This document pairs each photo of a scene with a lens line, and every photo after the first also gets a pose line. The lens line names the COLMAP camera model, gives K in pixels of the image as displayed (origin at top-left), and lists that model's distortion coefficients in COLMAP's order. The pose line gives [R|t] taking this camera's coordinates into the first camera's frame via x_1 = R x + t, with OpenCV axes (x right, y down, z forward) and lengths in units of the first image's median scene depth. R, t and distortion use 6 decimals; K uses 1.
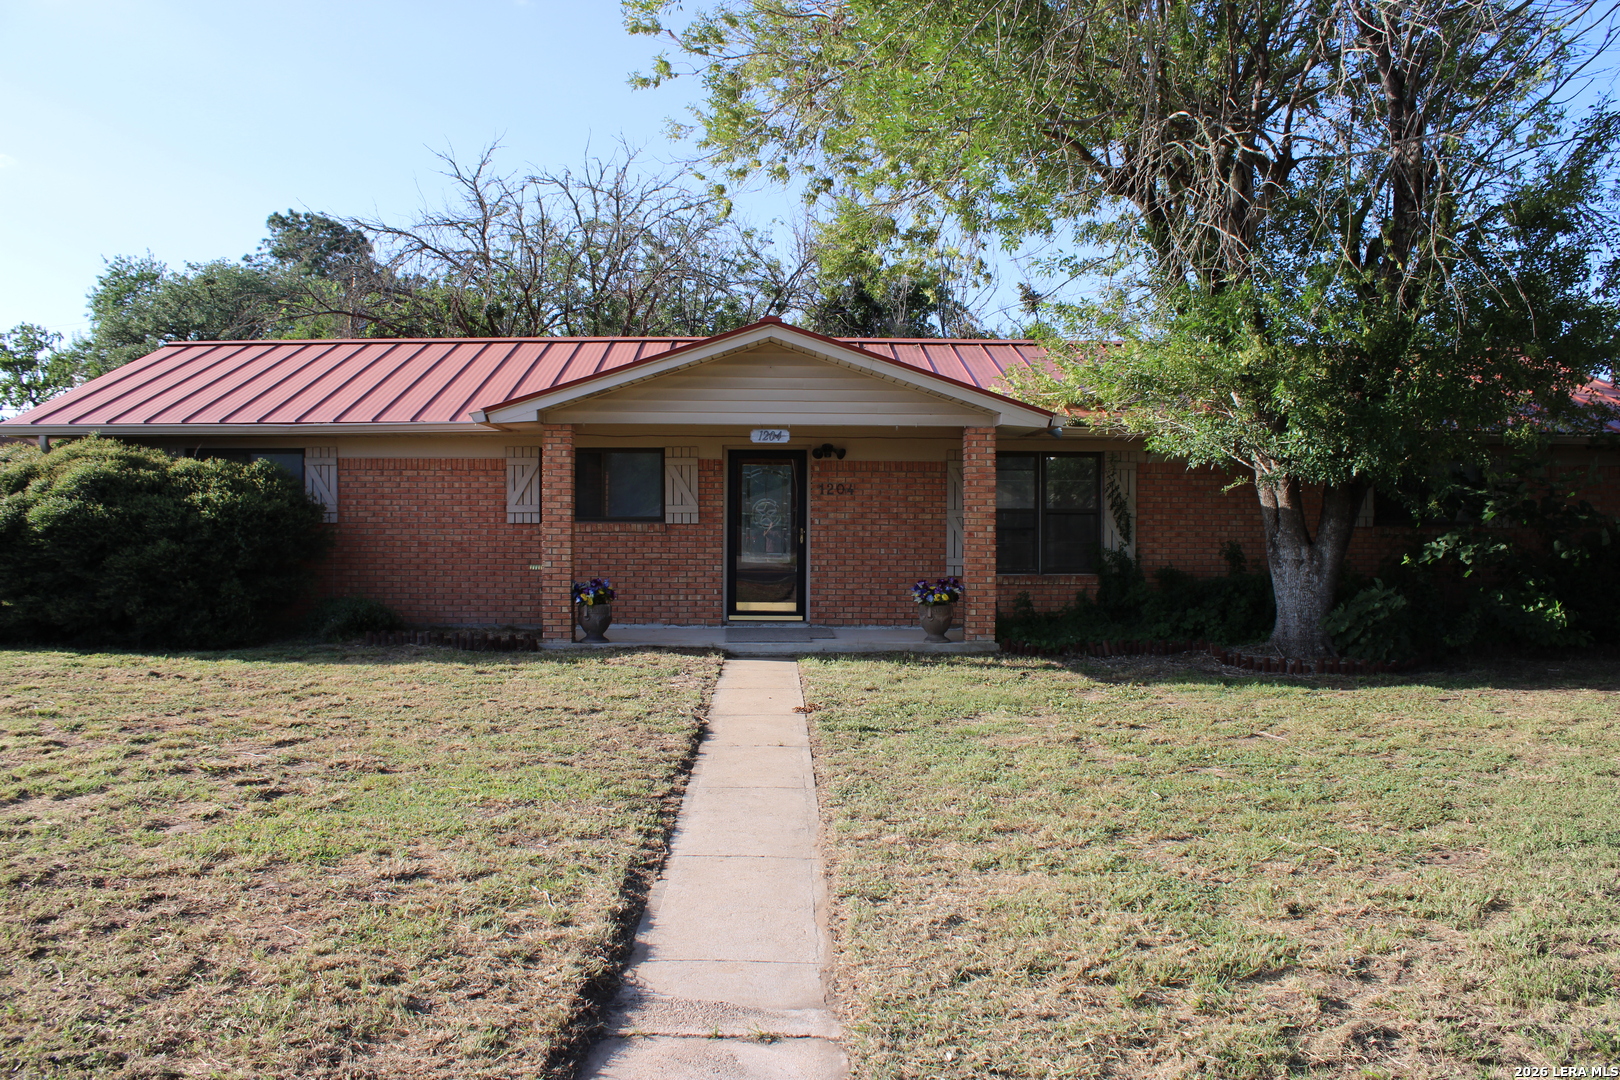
lens RADIAL K [[1344.7, 0, 810.0], [0, 1344.7, 540.0], [0, 0, 1]] dist [-0.159979, 0.135045]
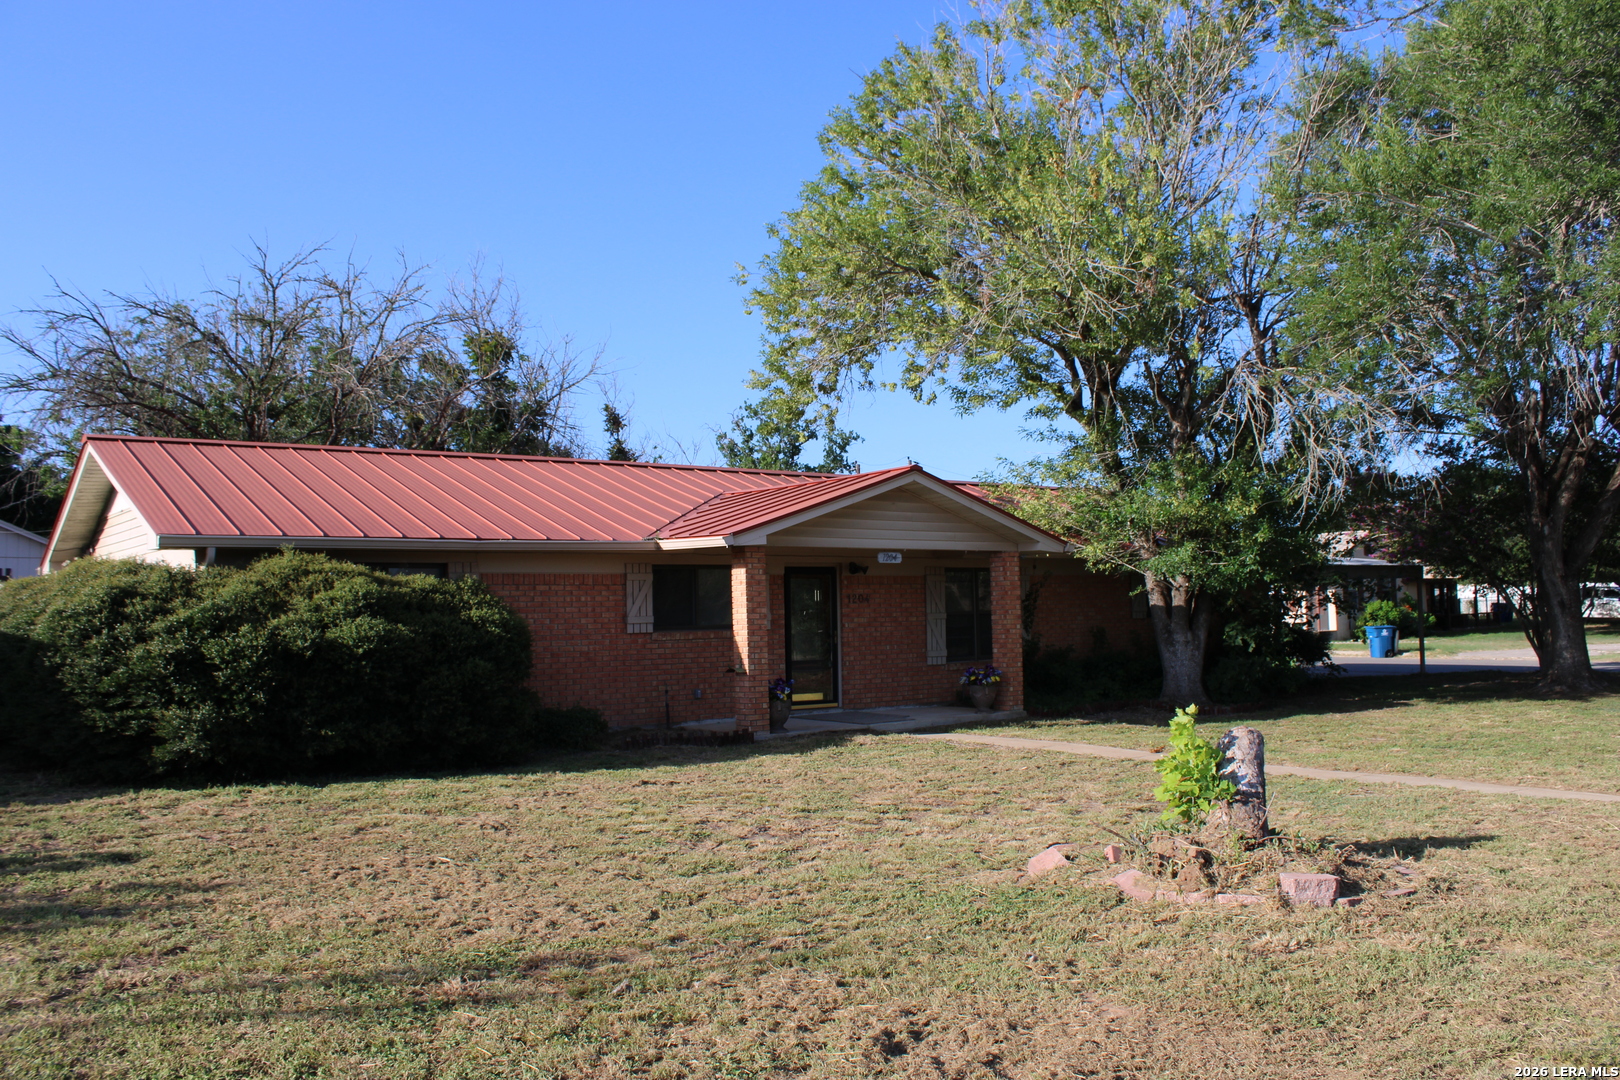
lens RADIAL K [[1344.7, 0, 810.0], [0, 1344.7, 540.0], [0, 0, 1]] dist [-0.159979, 0.135045]
pose [[0.810291, 0.012079, 0.585903, -0.754970], [0.029560, 0.997672, -0.061450, -0.017140], [-0.585281, 0.067111, 0.808048, 0.022084]]
